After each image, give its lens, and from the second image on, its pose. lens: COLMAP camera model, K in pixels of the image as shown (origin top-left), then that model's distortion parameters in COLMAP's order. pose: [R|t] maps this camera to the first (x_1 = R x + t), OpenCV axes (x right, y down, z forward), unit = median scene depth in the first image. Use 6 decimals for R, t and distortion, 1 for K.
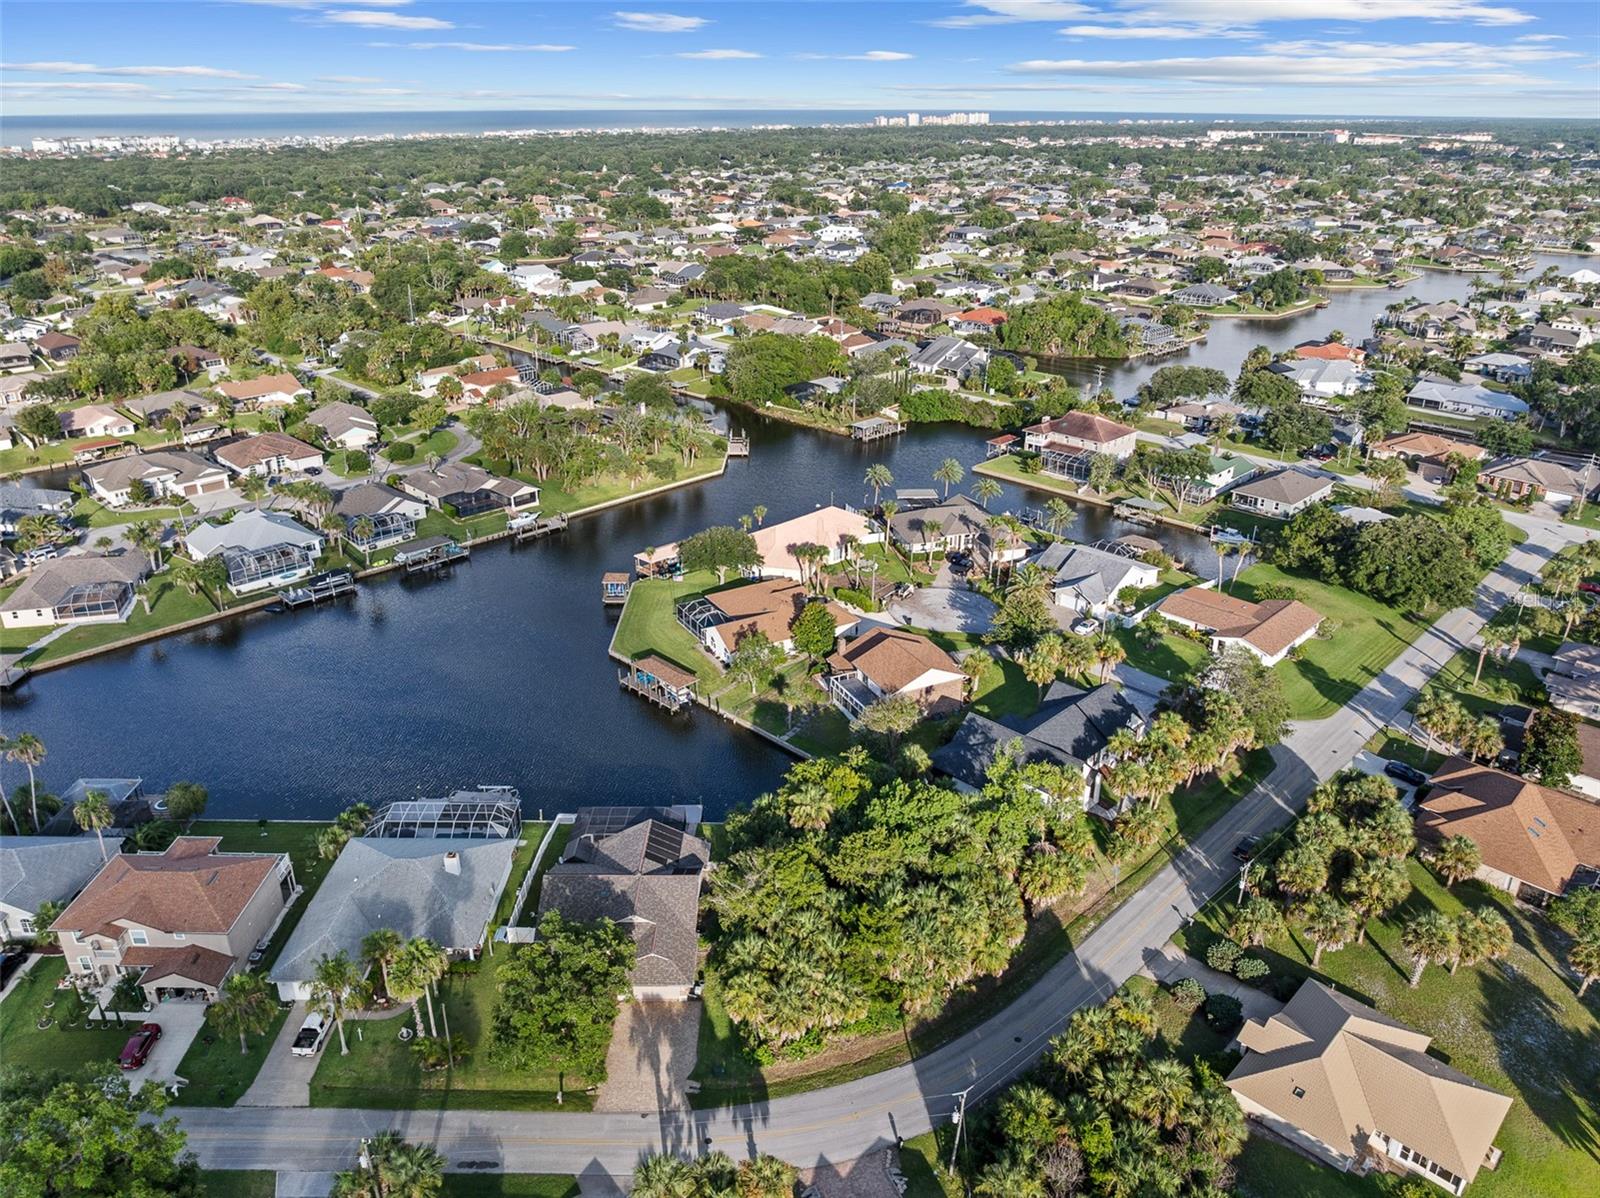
lens RADIAL K [[1118.5, 0, 804.5], [0, 1118.5, 598.8], [0, 0, 1]] dist [-0.037117, 0.004562]
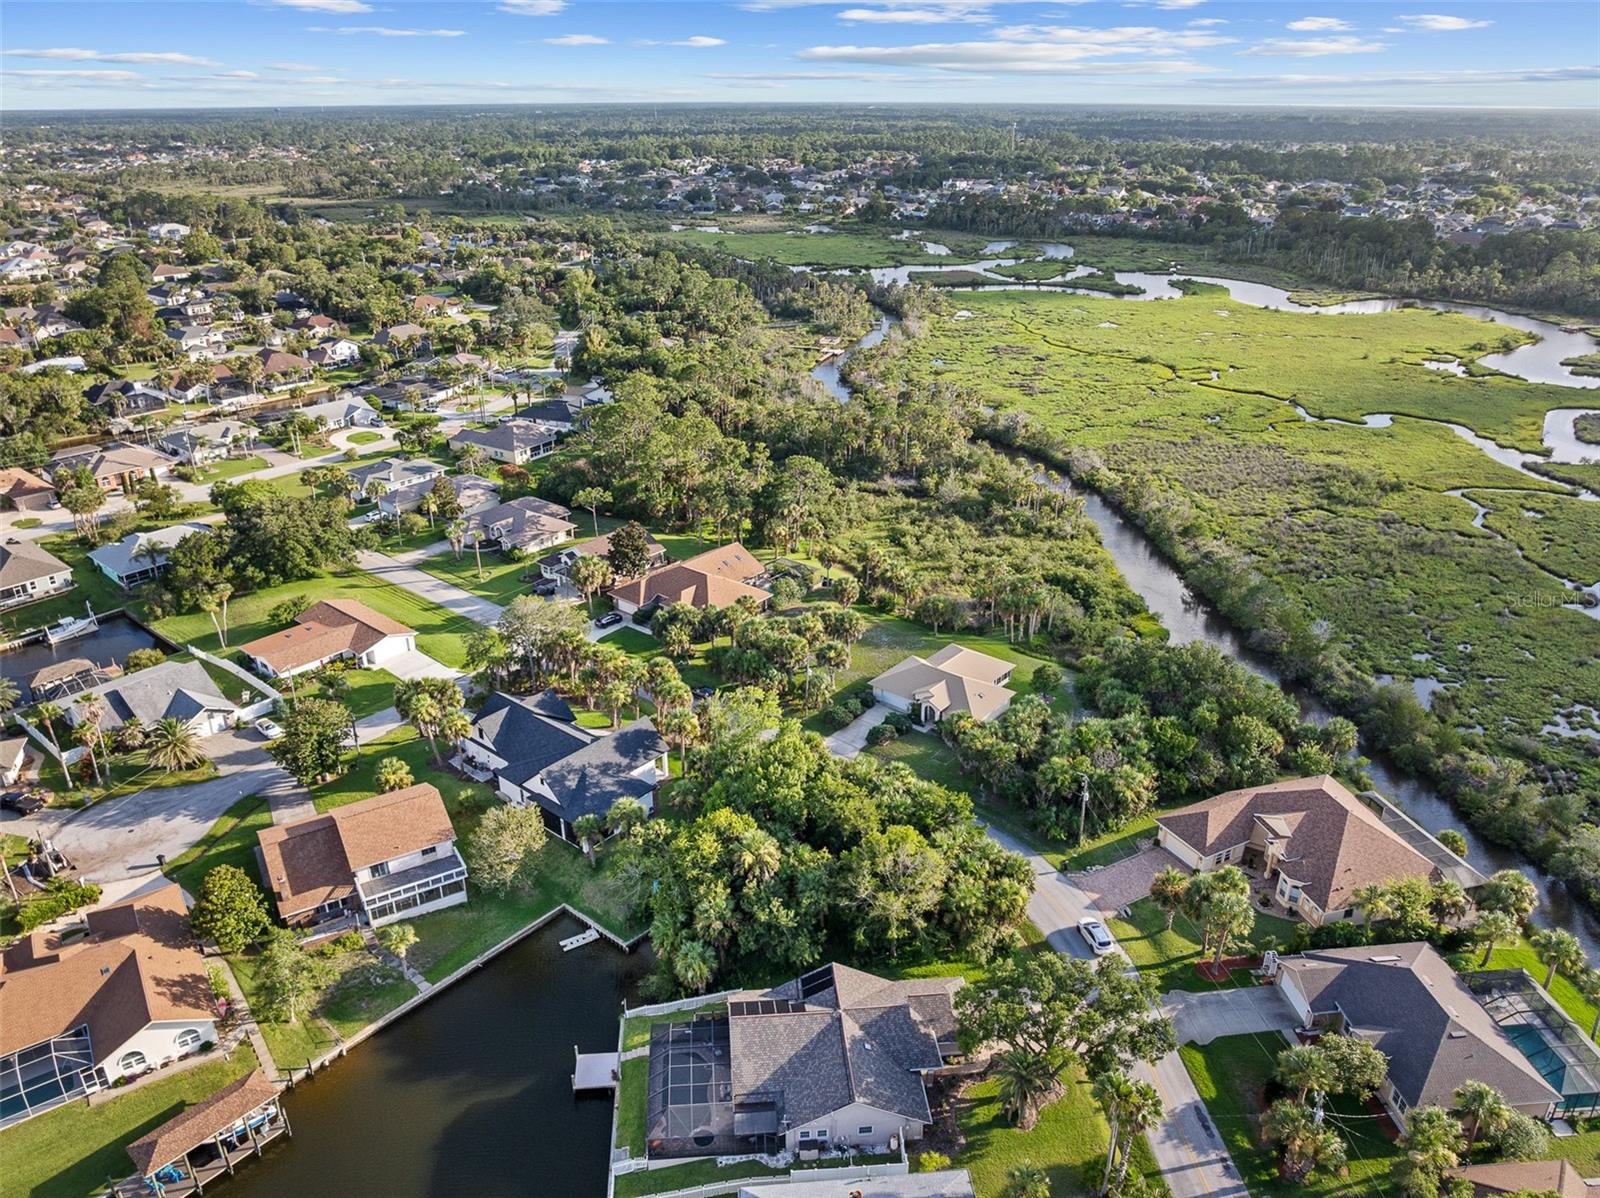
lens RADIAL K [[1118.5, 0, 804.5], [0, 1118.5, 598.8], [0, 0, 1]] dist [-0.037117, 0.004562]
pose [[-0.081916, -0.410594, 0.908131, -0.420650], [0.405868, 0.818470, 0.406666, -0.194724], [-0.910253, 0.401894, 0.099601, 0.435160]]
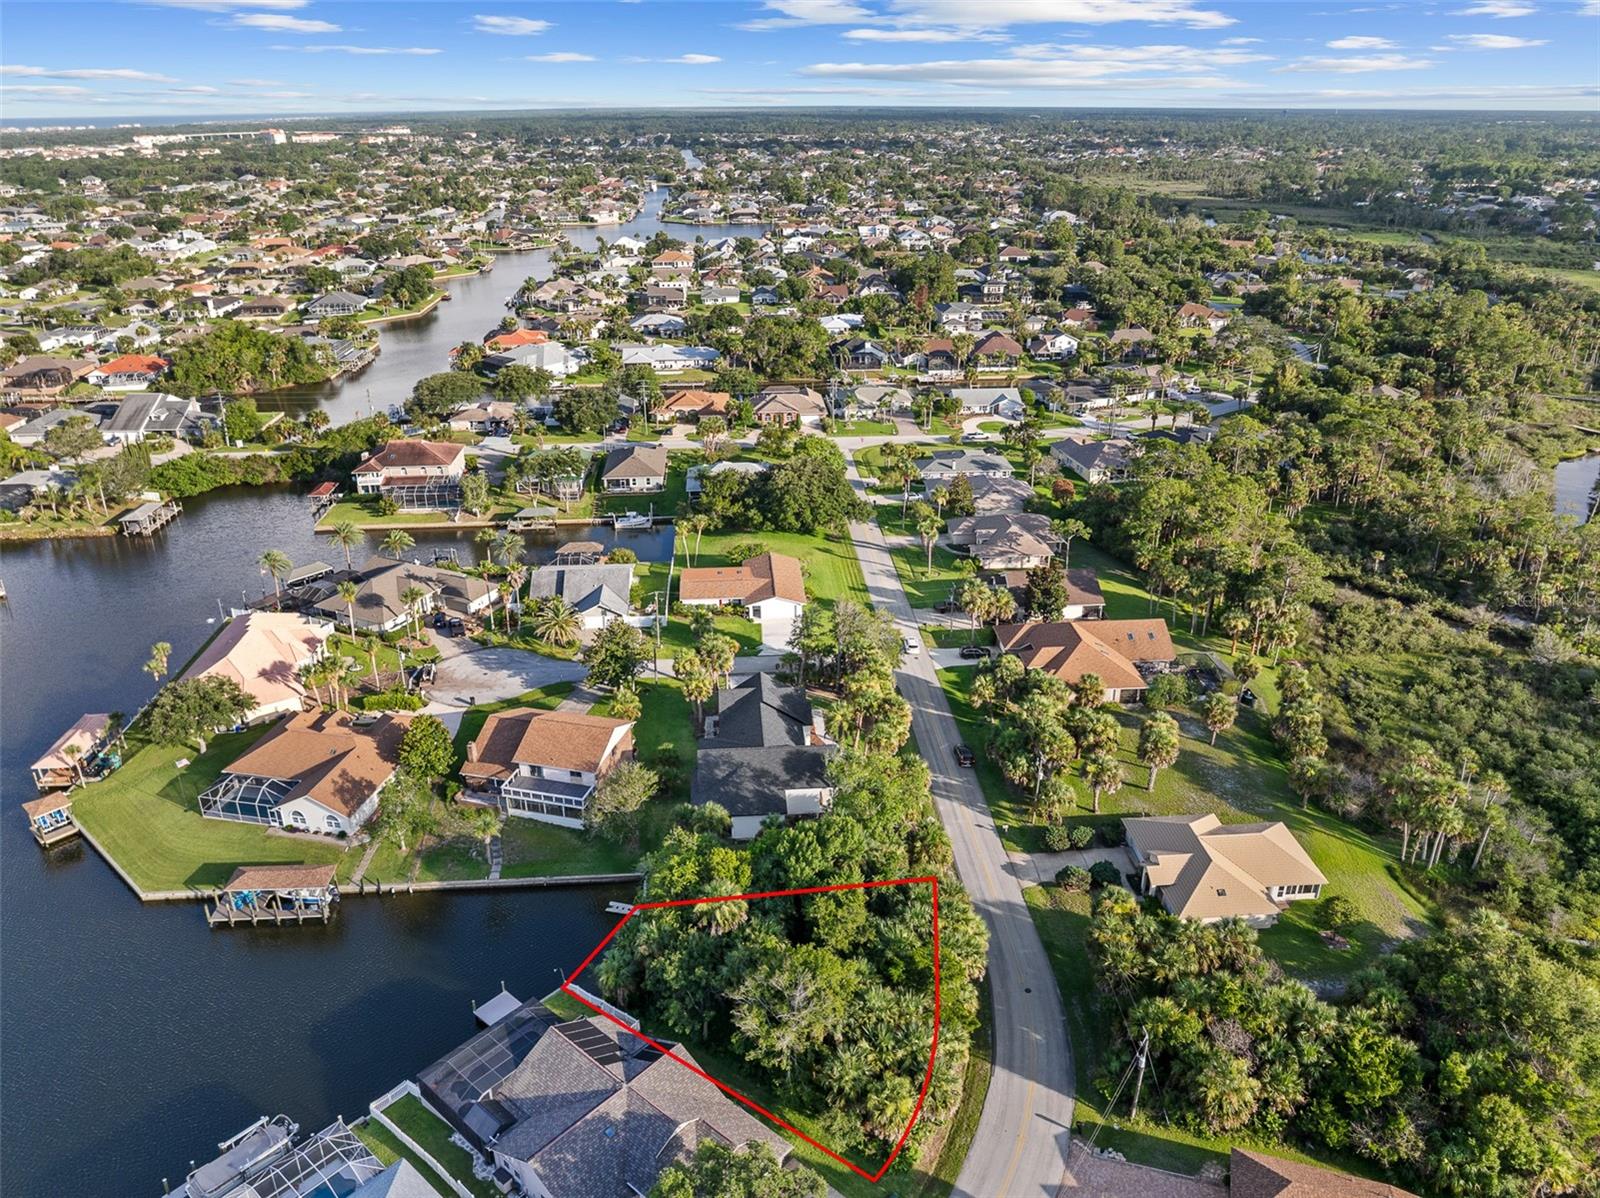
lens RADIAL K [[1125.7, 0, 800.0], [0, 1125.7, 599.0], [0, 0, 1]] dist [-0.035338, 0.004600]
pose [[0.658381, -0.308869, 0.686392, -0.269367], [0.310381, 0.942190, 0.126260, -0.073556], [-0.685710, 0.129915, 0.716187, 0.162484]]
